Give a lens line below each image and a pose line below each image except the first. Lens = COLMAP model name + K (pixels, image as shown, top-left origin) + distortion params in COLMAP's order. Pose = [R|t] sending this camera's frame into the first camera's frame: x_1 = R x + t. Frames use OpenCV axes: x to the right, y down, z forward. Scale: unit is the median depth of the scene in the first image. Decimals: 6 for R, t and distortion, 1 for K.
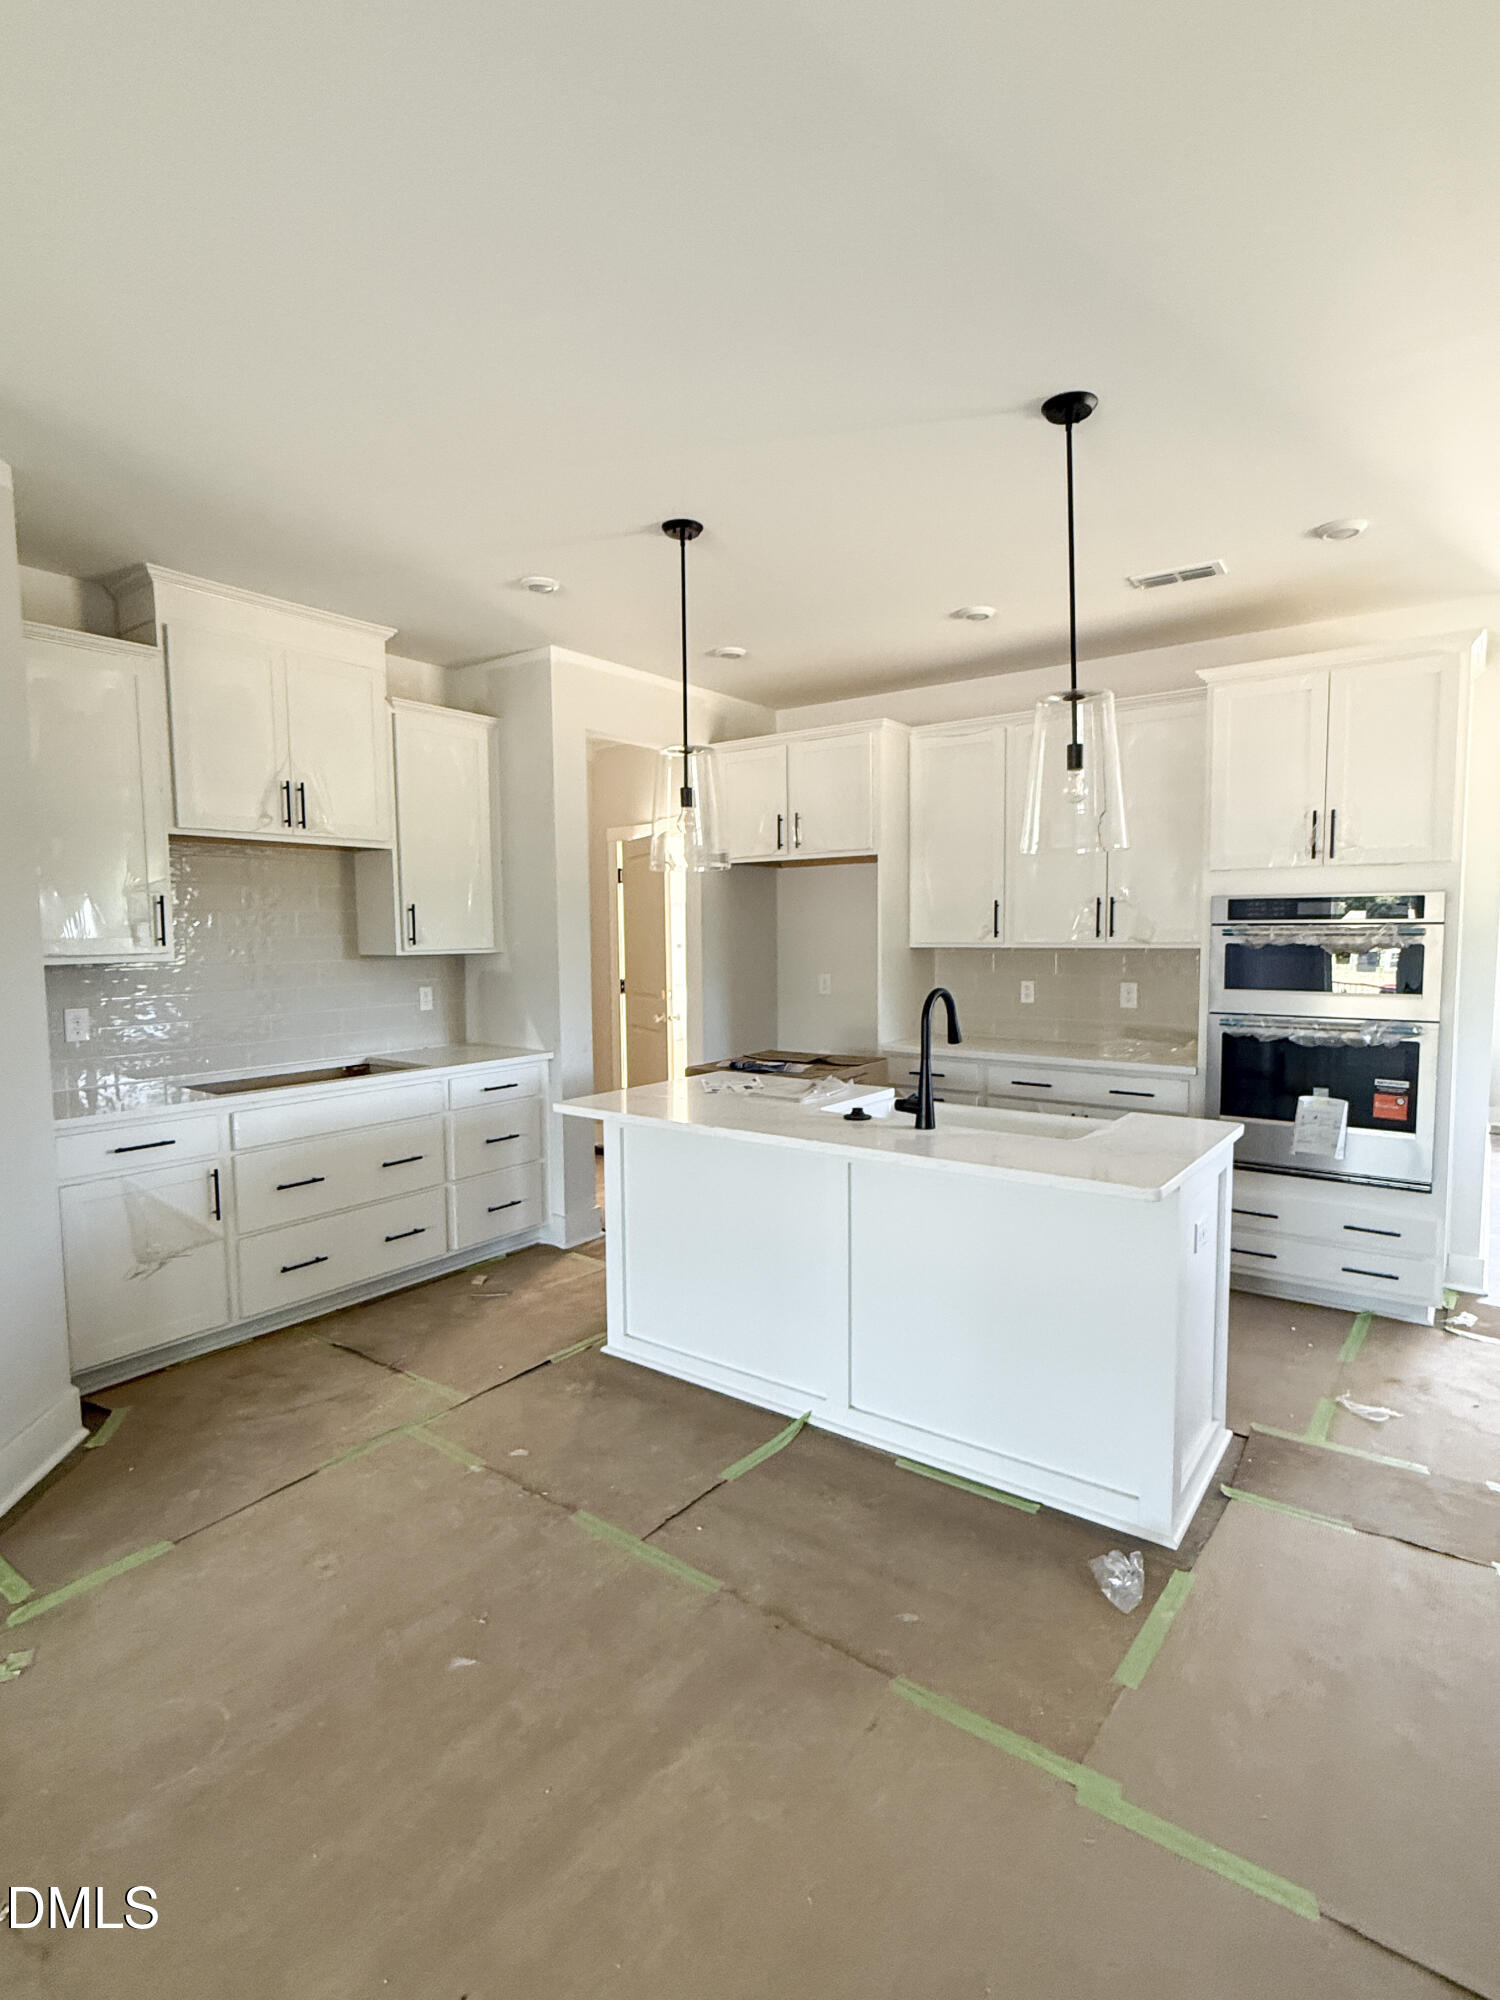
lens RADIAL K [[999.7, 0, 750.0], [0, 999.7, 1000.0], [0, 0, 1]] dist [0.007503, 0.000302]
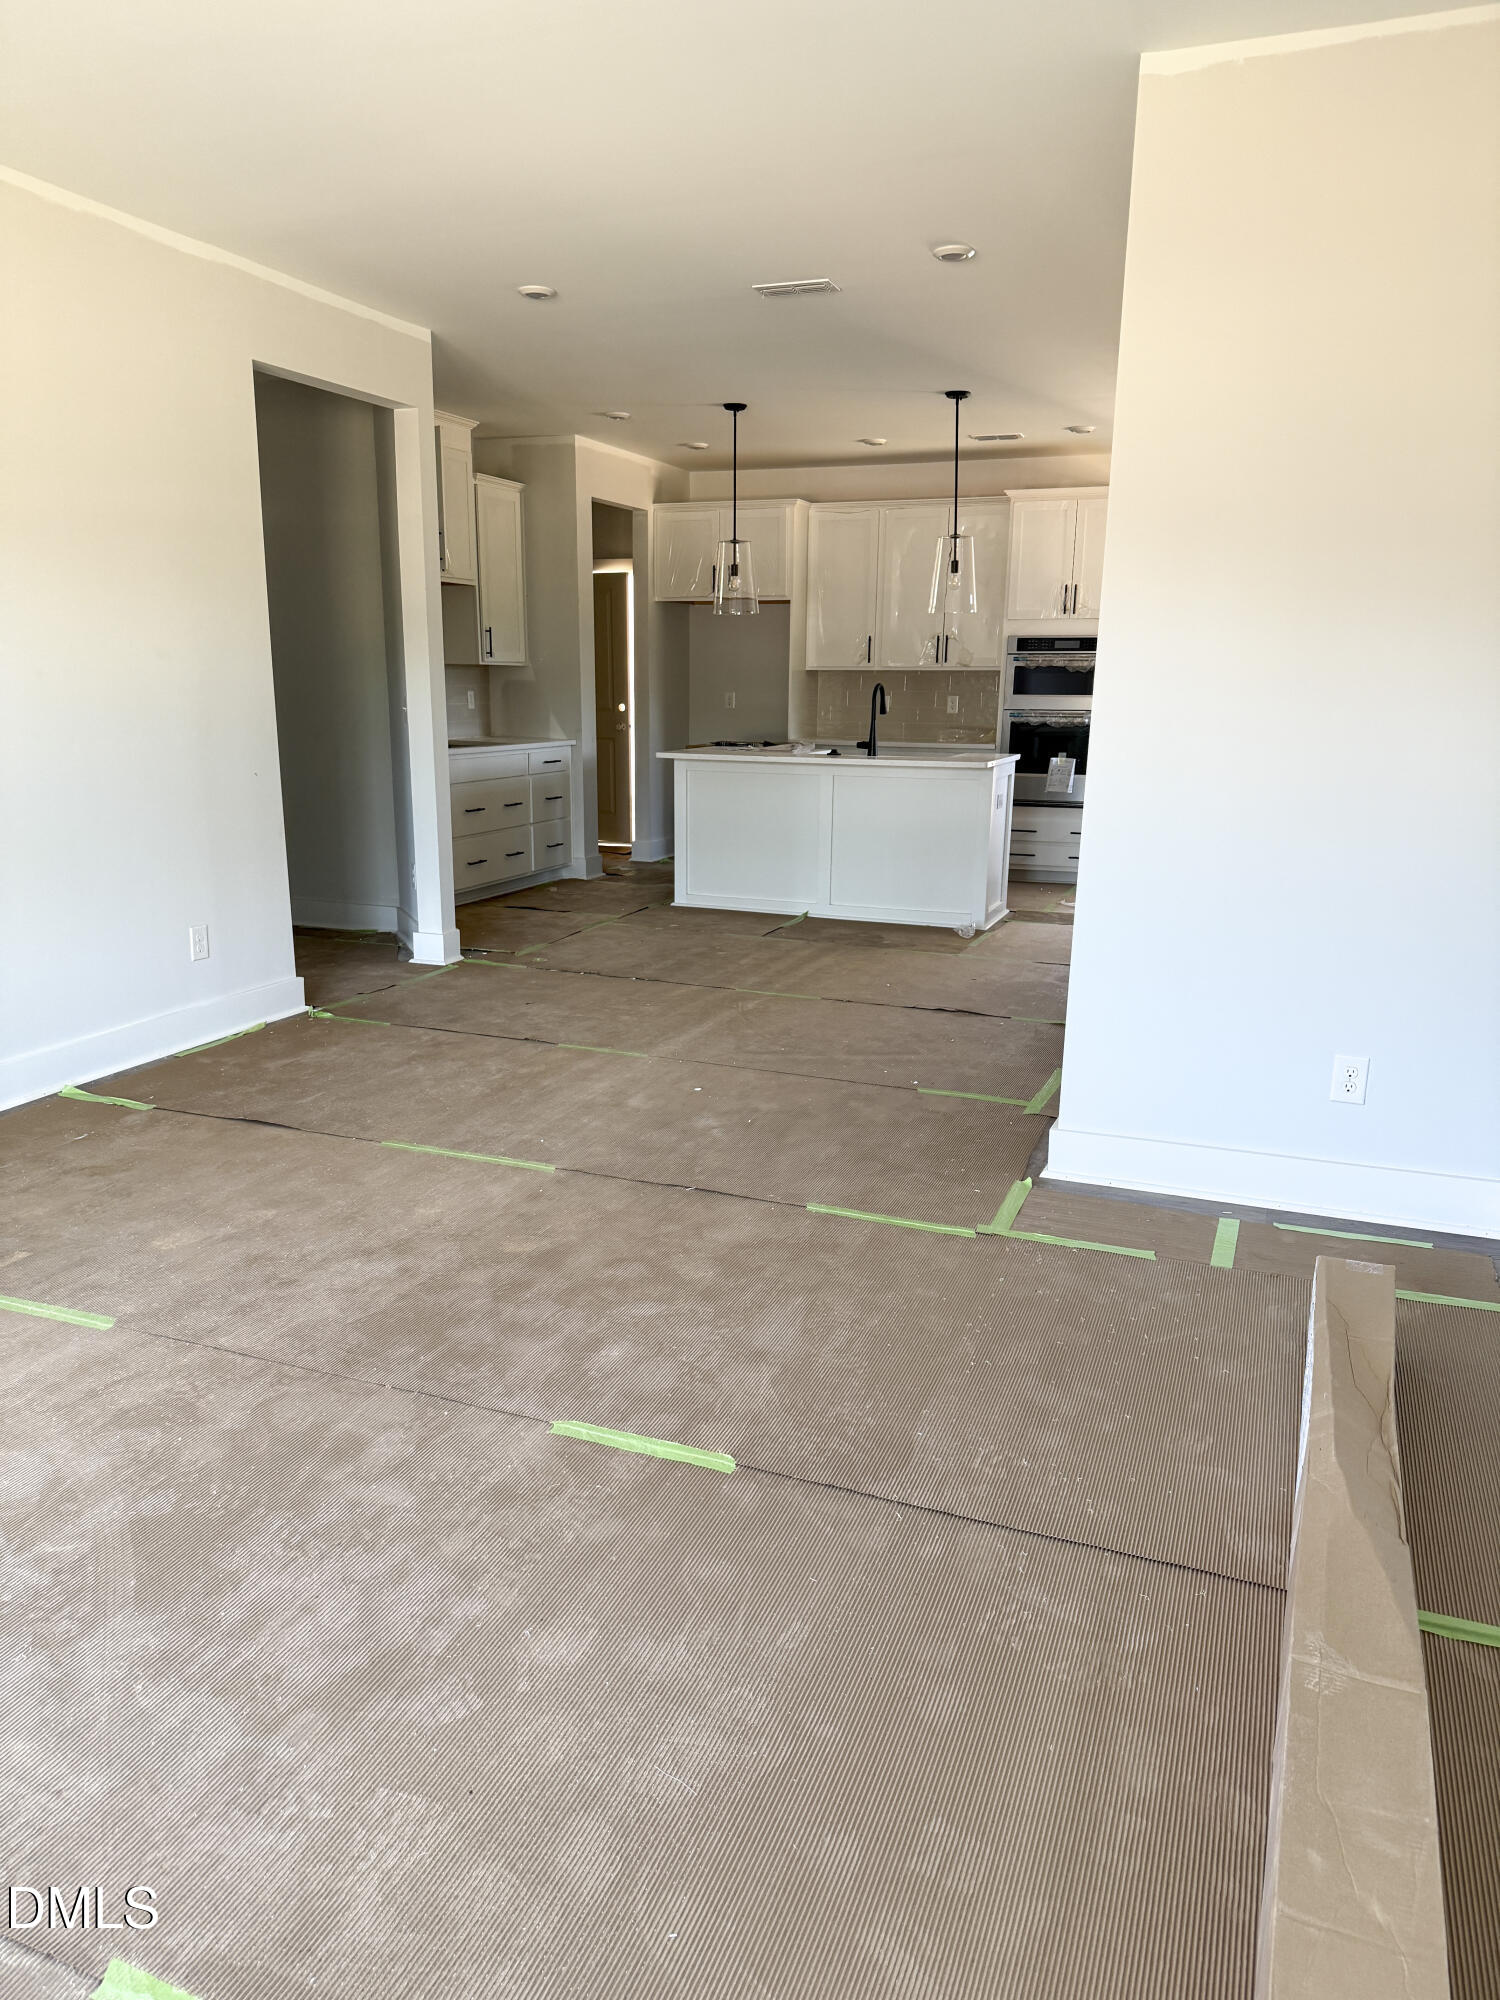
lens RADIAL K [[1391.1, 0, 750.0], [0, 1391.1, 1000.0], [0, 0, 1]] dist [0.116925, -0.000849]
pose [[0.964774, -0.042703, 0.259592, -0.551628], [0.001024, 0.987340, 0.158615, 0.114974], [-0.263079, -0.152762, 0.952603, -1.136122]]
